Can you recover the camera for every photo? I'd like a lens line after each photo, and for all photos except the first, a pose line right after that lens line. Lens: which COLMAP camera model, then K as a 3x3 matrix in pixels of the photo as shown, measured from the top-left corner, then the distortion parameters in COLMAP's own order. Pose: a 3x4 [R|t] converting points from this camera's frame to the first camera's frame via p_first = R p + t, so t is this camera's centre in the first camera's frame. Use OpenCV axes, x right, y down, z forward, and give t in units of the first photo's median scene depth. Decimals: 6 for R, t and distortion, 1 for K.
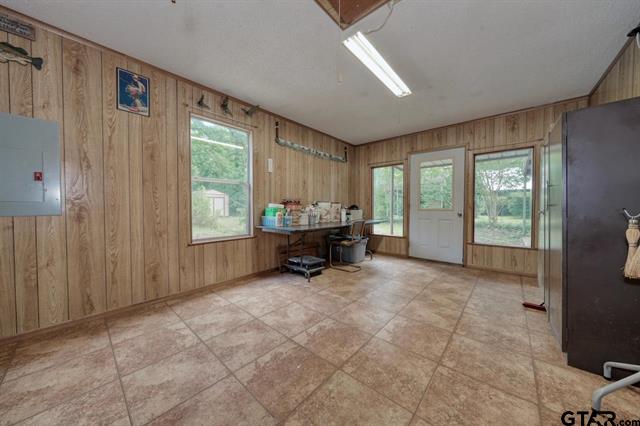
lens RADIAL K [[216.3, 0, 320.5], [0, 216.3, 209.9], [0, 0, 1]] dist [-0.007622, 0.001393]
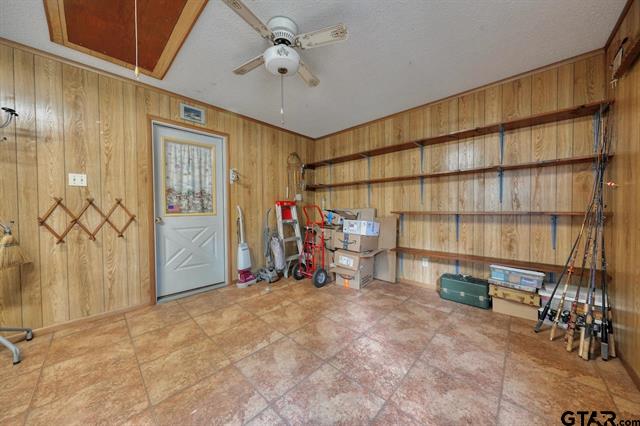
lens RADIAL K [[216.3, 0, 320.3], [0, 216.3, 211.8], [0, 0, 1]] dist [-0.007622, 0.001393]
pose [[-0.999279, 0.009286, 0.036811, -0.424619], [0.010286, 0.999581, 0.027071, -0.051074], [-0.036544, 0.027430, -0.998956, 1.204802]]
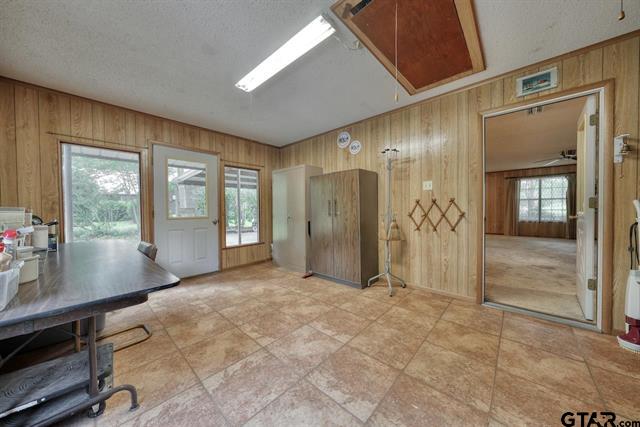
lens RADIAL K [[216.3, 0, 320.3], [0, 216.3, 212.5], [0, 0, 1]] dist [-0.007622, 0.001393]
pose [[0.020350, -0.018308, 0.999625, -0.641844], [0.021994, 0.999599, 0.017860, -0.053568], [-0.999551, 0.021622, 0.020744, 0.900771]]
